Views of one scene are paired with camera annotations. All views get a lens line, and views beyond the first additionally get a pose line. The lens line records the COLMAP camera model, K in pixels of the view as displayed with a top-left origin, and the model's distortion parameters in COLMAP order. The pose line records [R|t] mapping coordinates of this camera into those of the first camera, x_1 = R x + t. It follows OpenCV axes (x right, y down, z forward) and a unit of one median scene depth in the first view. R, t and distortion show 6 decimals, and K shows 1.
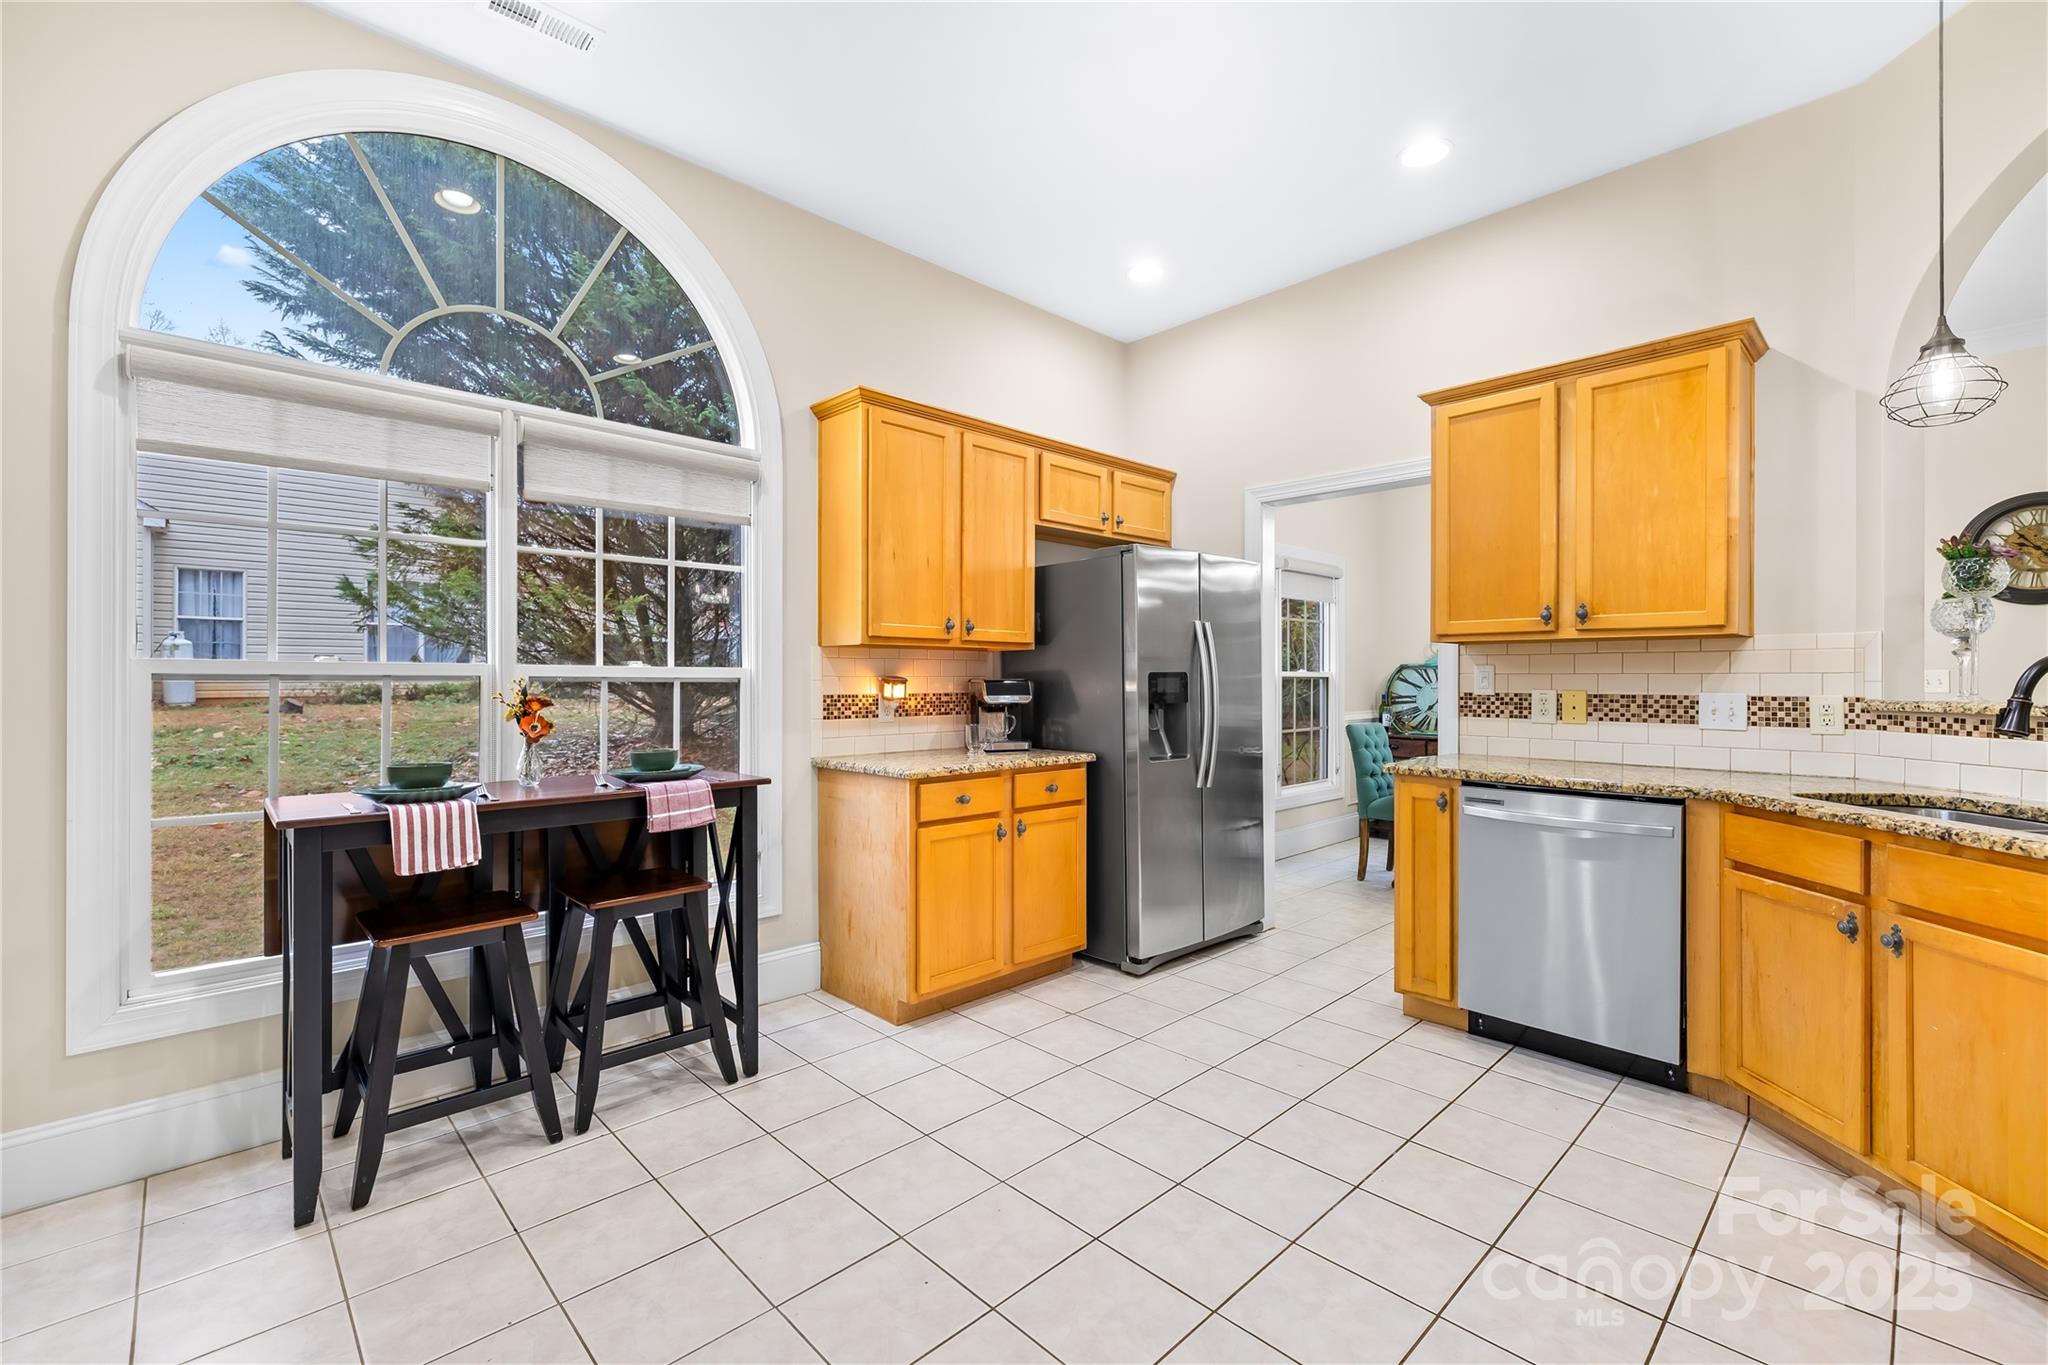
lens RADIAL K [[883.6, 0, 999.7], [0, 883.6, 697.1], [0, 0, 1]] dist [0.002142, -0.001295]
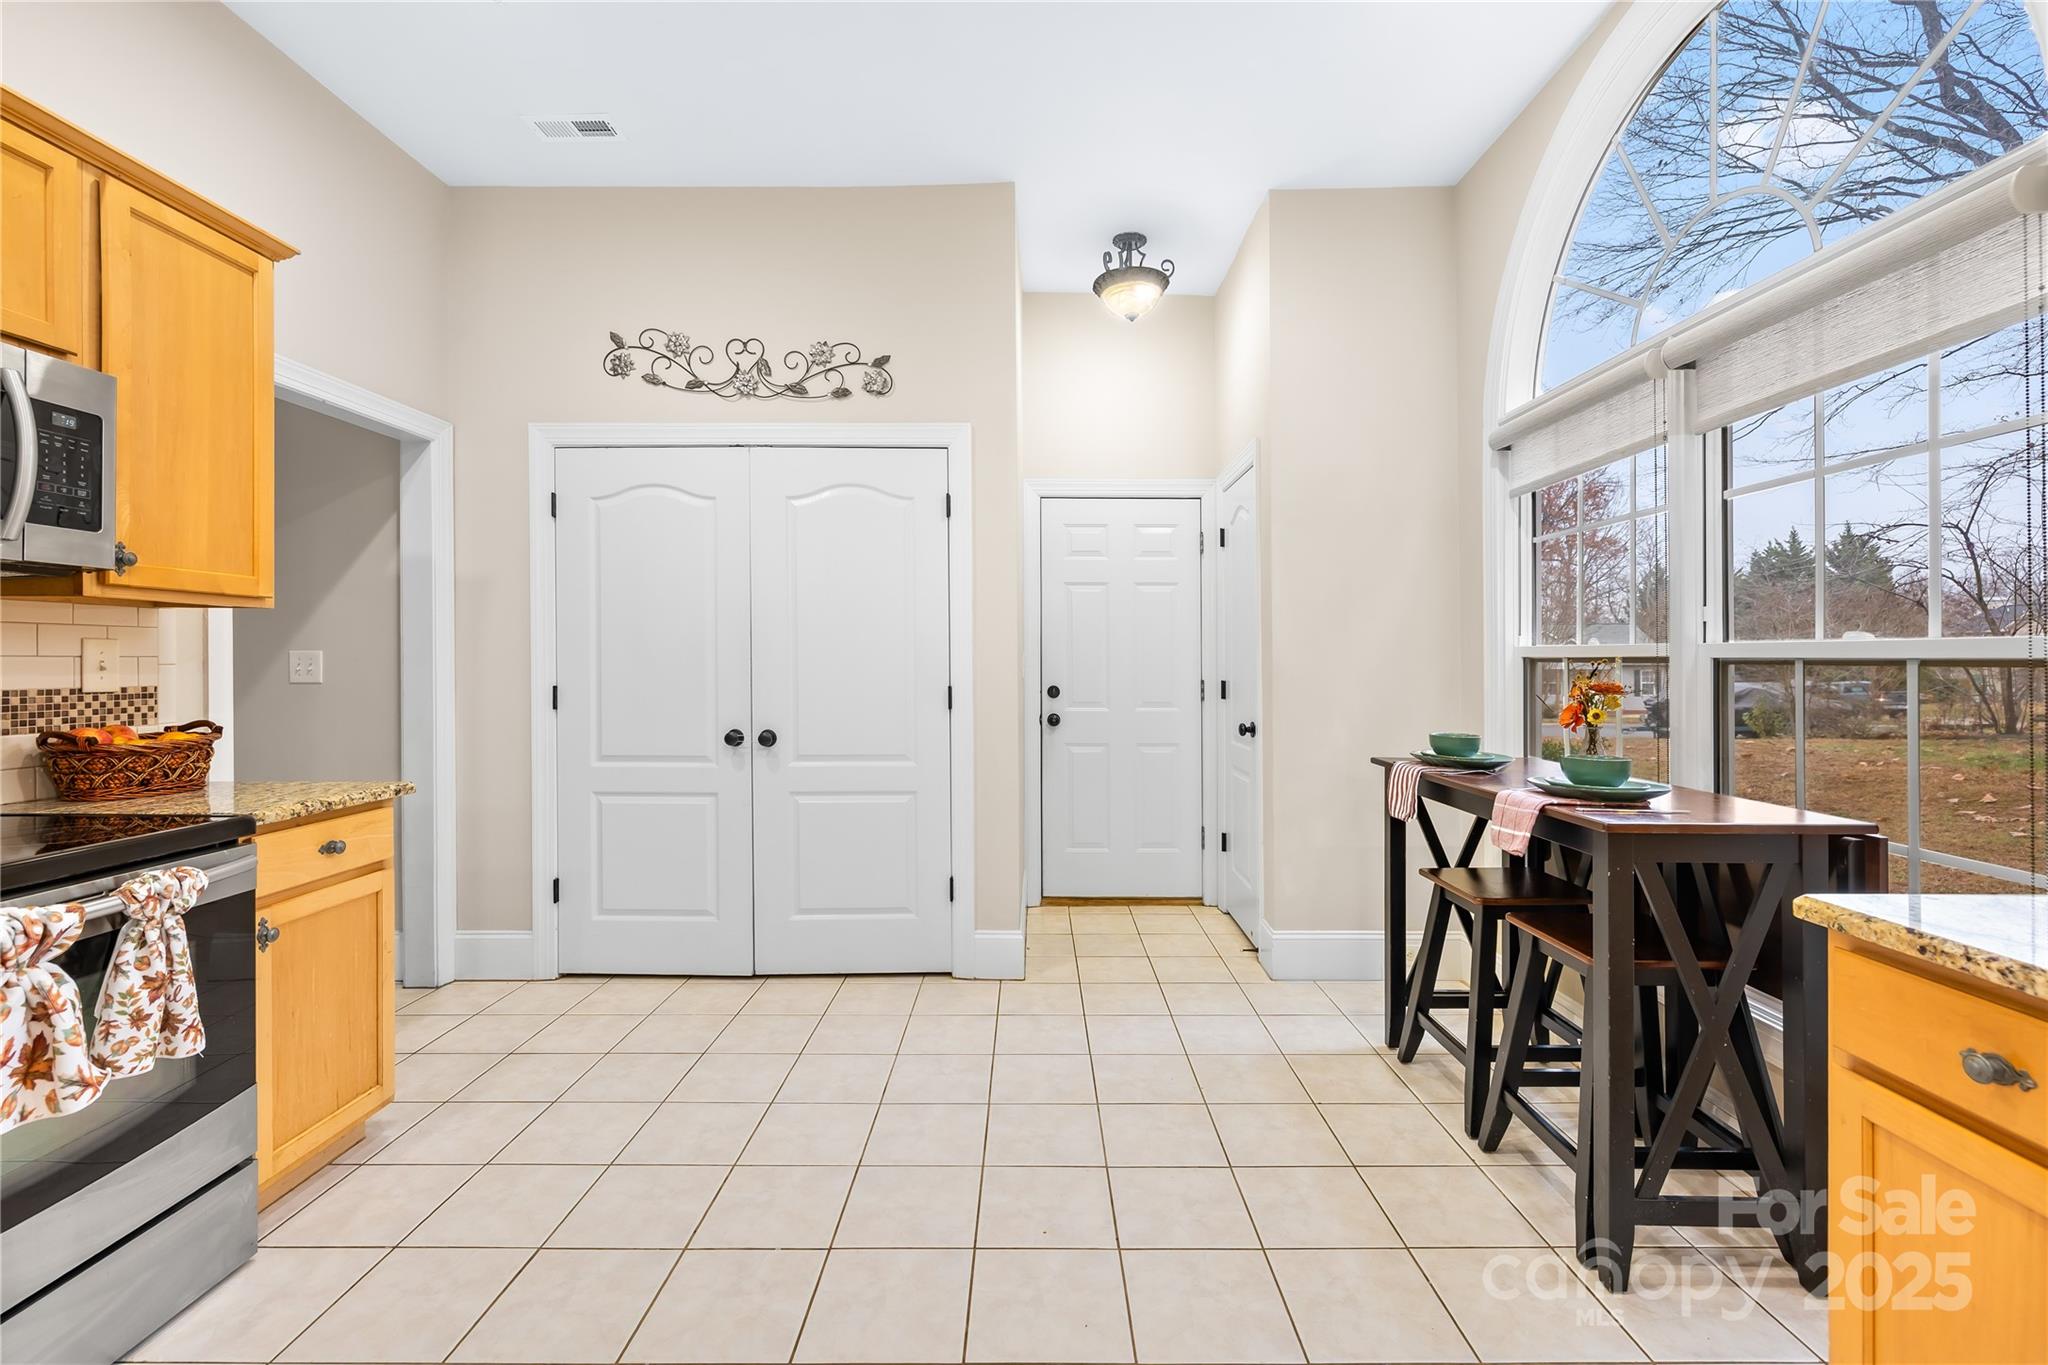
lens RADIAL K [[883.6, 0, 1046.4], [0, 883.6, 665.5], [0, 0, 1]] dist [0.002142, -0.001295]
pose [[-0.661479, 0.005641, -0.749943, 0.409880], [-0.014404, 0.999692, 0.020224, -0.020963], [0.749826, 0.024180, -0.661193, 0.980237]]
